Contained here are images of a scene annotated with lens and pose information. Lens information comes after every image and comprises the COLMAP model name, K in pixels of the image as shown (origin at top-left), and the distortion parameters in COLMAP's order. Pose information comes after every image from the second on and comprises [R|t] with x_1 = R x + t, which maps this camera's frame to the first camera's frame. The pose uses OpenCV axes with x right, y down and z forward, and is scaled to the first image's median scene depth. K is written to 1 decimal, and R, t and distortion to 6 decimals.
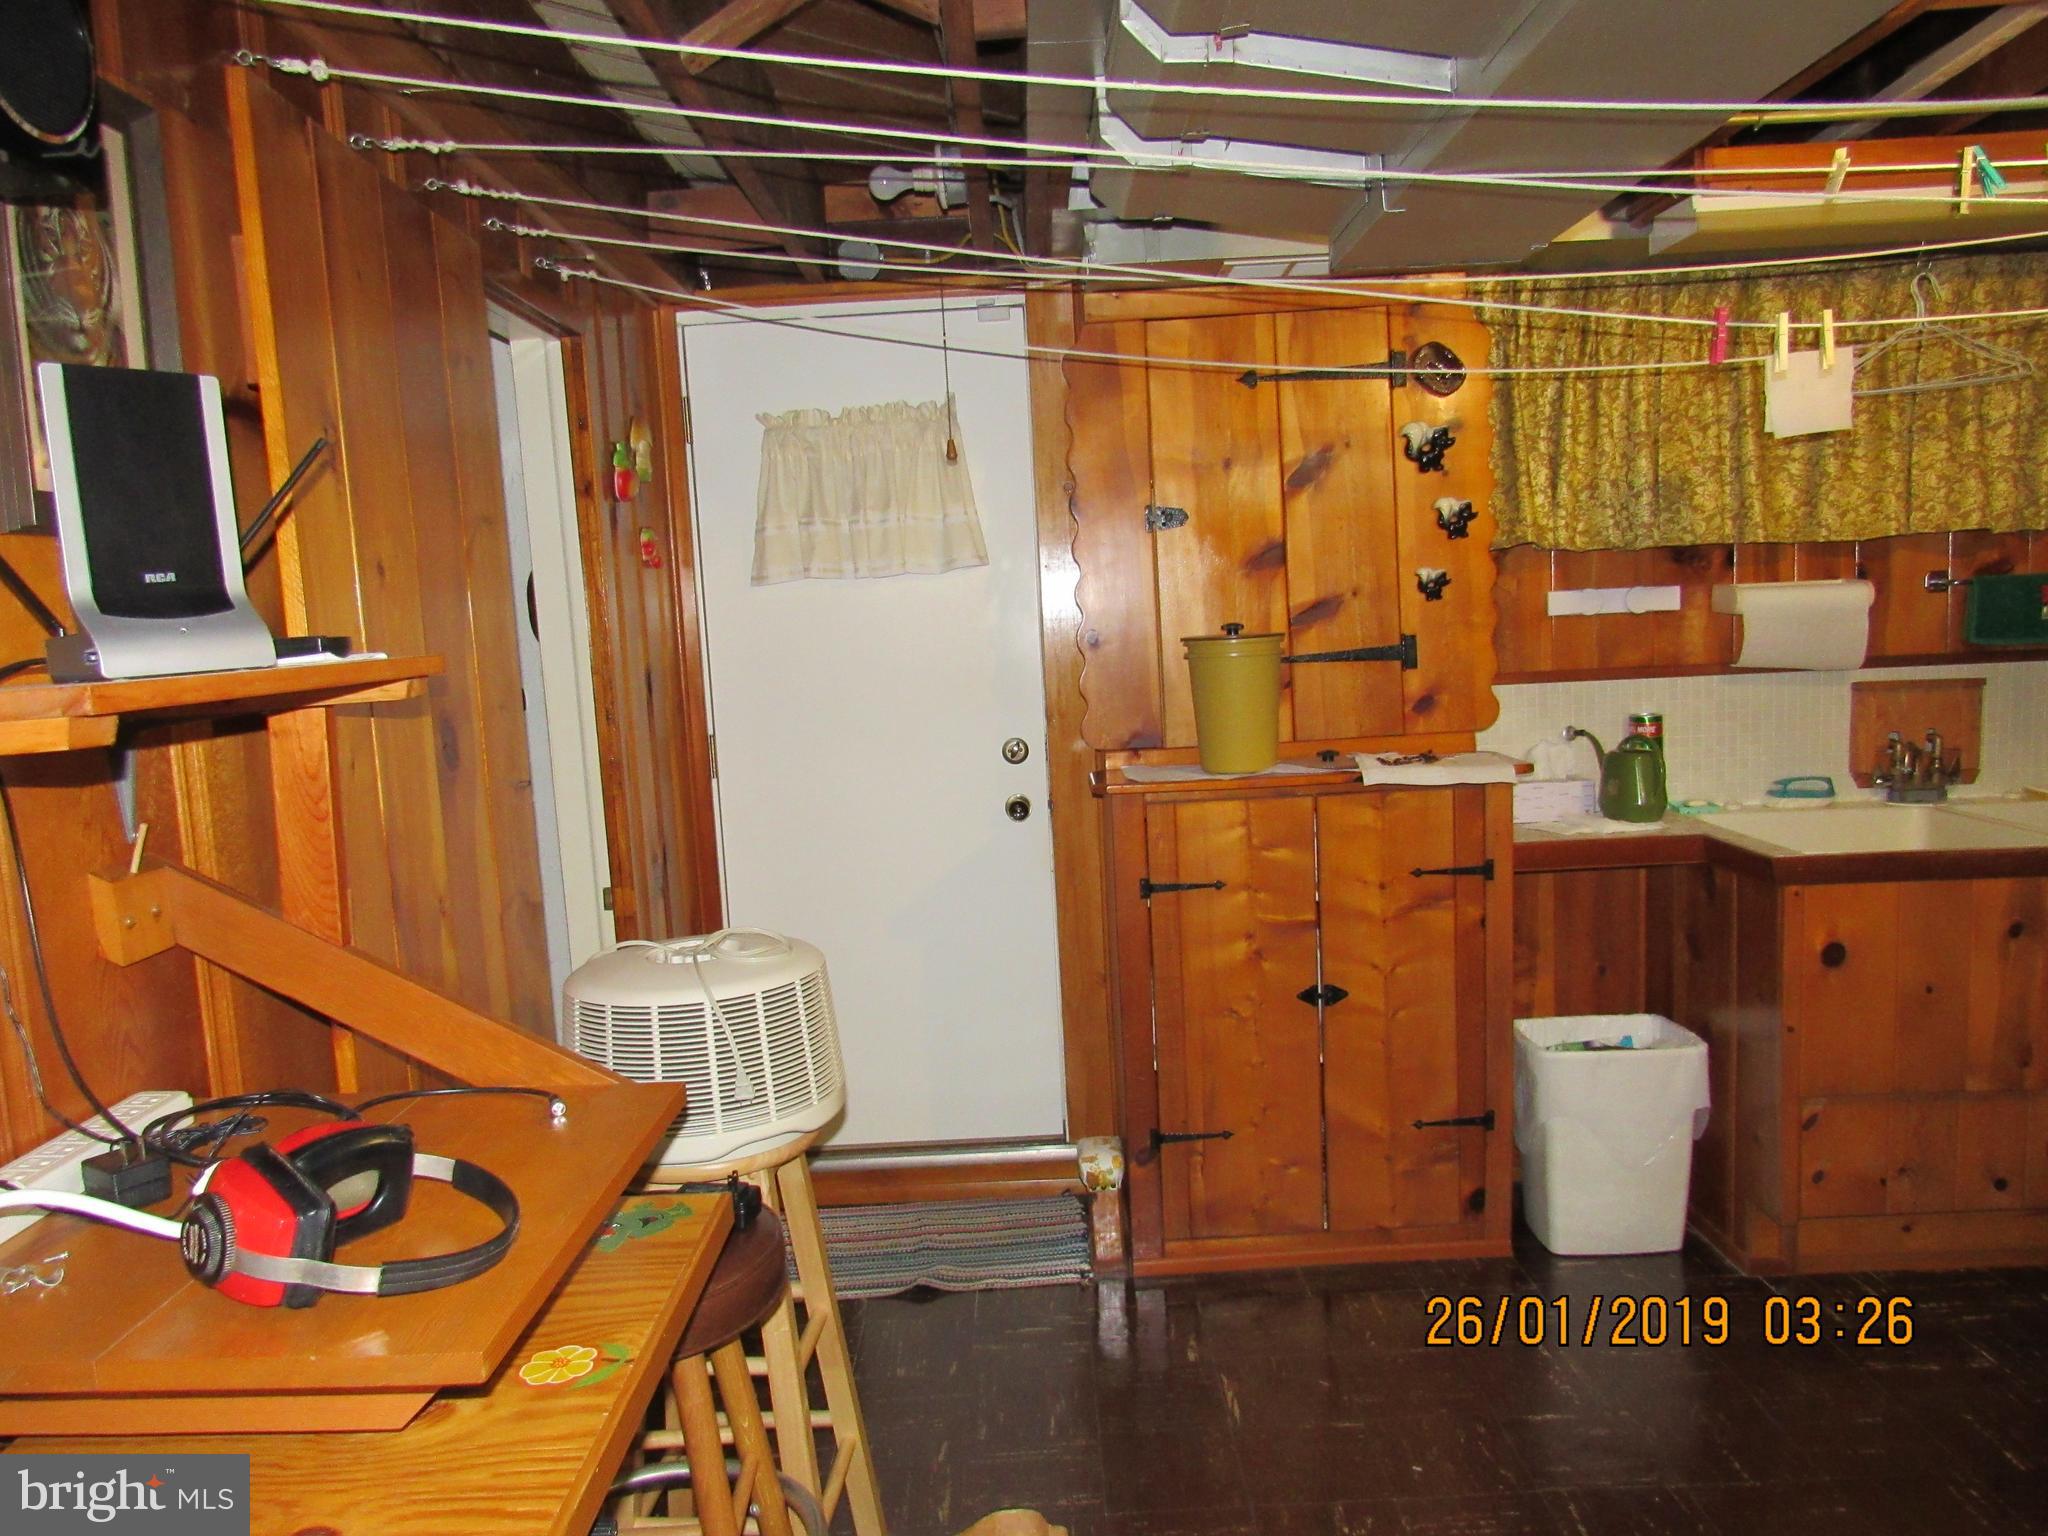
lens RADIAL K [[1454.2, 0, 1028.9], [0, 1454.2, 760.4], [0, 0, 1]] dist [-0.035716, 0.010573]
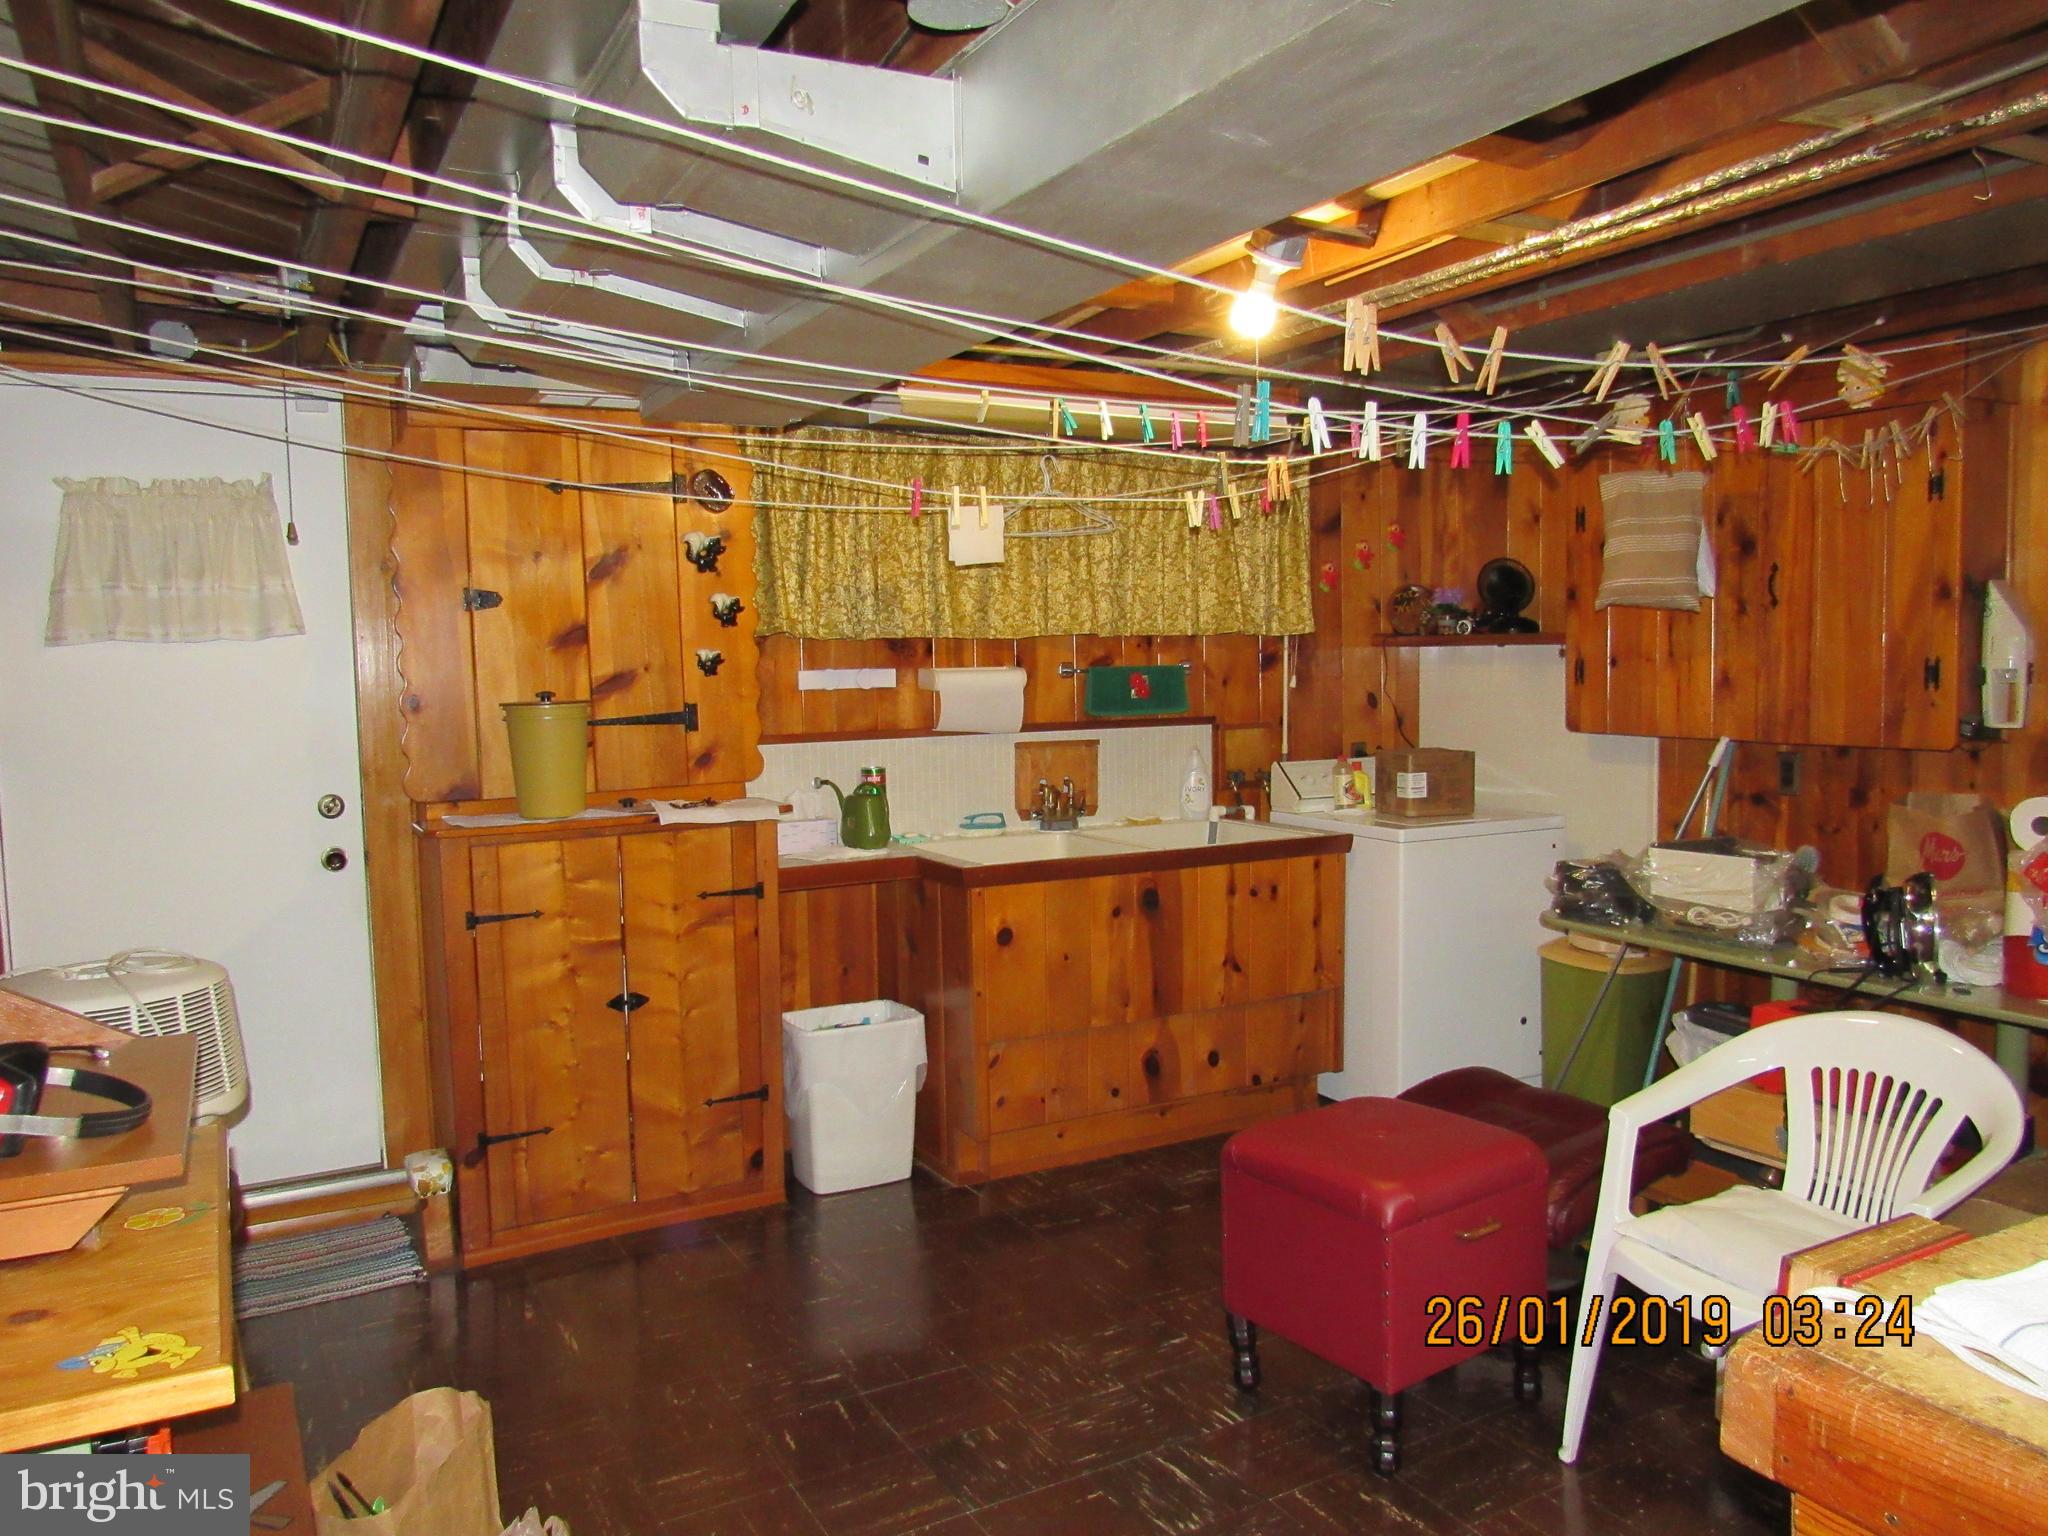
lens RADIAL K [[1454.2, 0, 1021.4], [0, 1454.2, 758.6], [0, 0, 1]] dist [-0.035716, 0.010573]
pose [[0.873775, -0.003482, 0.486317, -0.092156], [0.029489, 0.998514, -0.045833, 0.024747], [-0.485435, 0.054389, 0.872579, -0.205848]]
